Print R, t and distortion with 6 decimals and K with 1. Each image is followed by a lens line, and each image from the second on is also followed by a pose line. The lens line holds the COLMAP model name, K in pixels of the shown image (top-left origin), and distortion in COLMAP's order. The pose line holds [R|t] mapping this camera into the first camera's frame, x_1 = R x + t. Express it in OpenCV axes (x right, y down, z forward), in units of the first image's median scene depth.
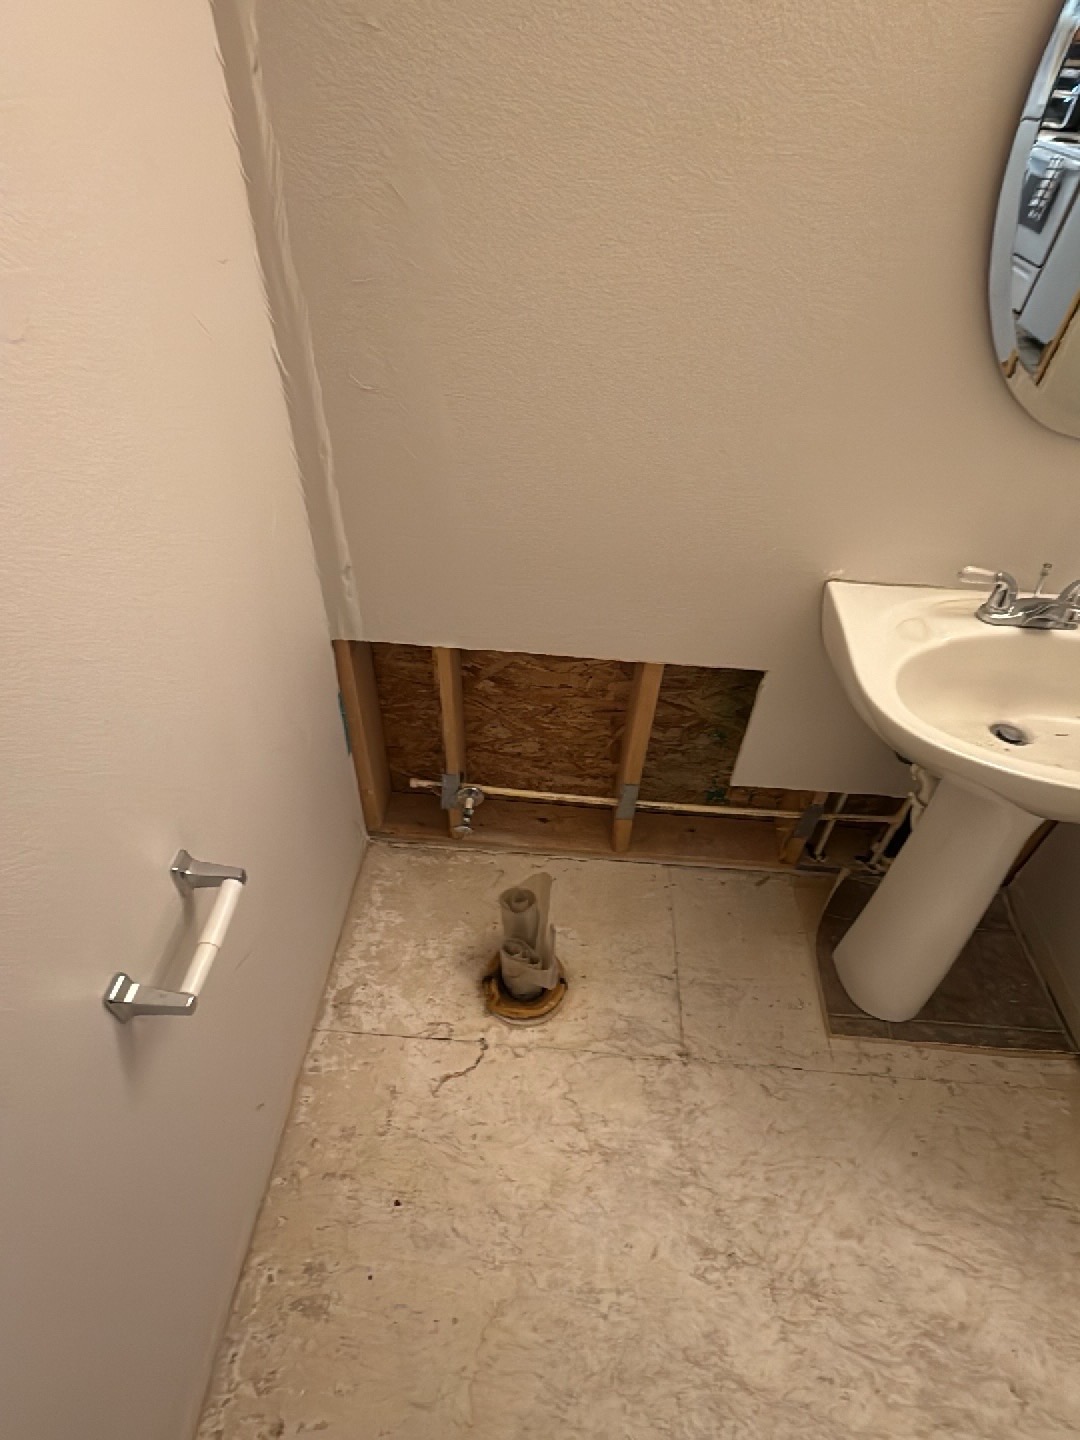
lens RADIAL K [[731.6, 0, 540.0], [0, 731.6, 720.0], [0, 0, 1]] dist [0.004741, -0.001559]
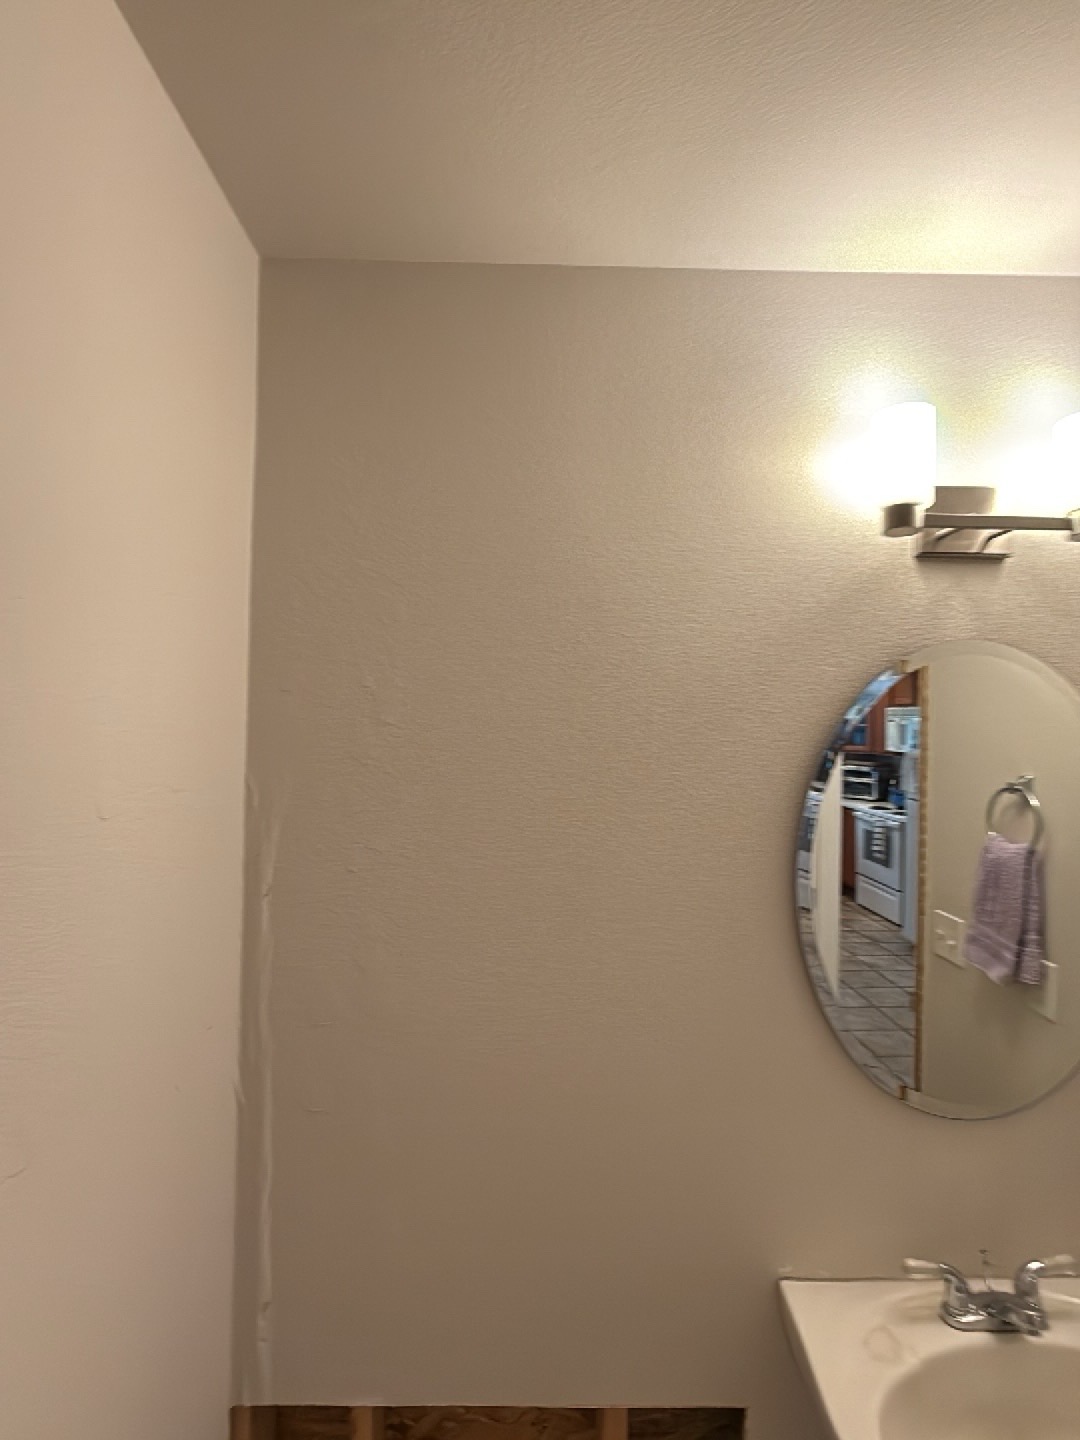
lens RADIAL K [[731.6, 0, 540.0], [0, 731.6, 720.0], [0, 0, 1]] dist [0.004741, -0.001559]
pose [[0.997012, -0.025308, 0.072978, 0.028739], [0.069276, 0.710855, -0.699919, -0.057556], [-0.034163, 0.702883, 0.710484, -0.169888]]
